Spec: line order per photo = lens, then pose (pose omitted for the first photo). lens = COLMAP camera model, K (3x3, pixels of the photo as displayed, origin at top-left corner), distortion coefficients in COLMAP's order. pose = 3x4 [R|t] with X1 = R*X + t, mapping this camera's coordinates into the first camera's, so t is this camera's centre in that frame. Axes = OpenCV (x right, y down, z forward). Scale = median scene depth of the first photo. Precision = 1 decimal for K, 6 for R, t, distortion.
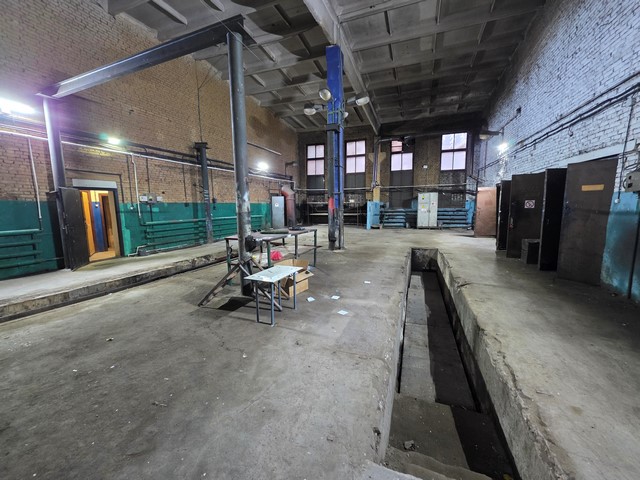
lens RADIAL K [[255.5, 0, 317.9], [0, 255.5, 241.3], [0, 0, 1]] dist [0.000595, 0.000288]
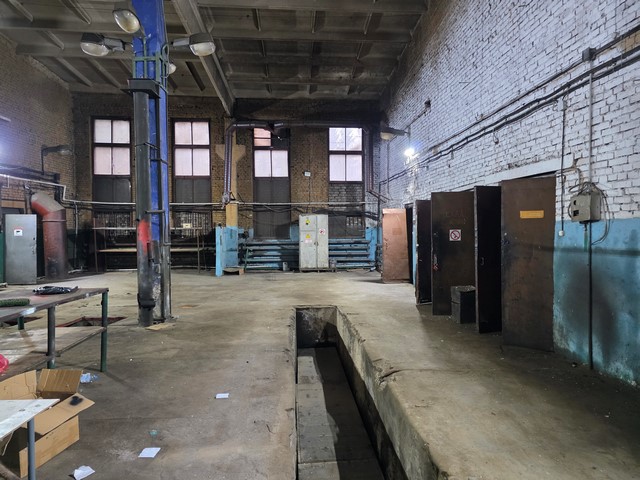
lens RADIAL K [[424.8, 0, 323.4], [0, 424.8, 238.6], [0, 0, 1]] dist [0.063252, -0.050968]
pose [[0.904758, -0.001270, 0.425923, 0.013484], [0.053721, 0.992350, -0.111156, -0.022804], [-0.422524, 0.123450, 0.897905, 0.098760]]
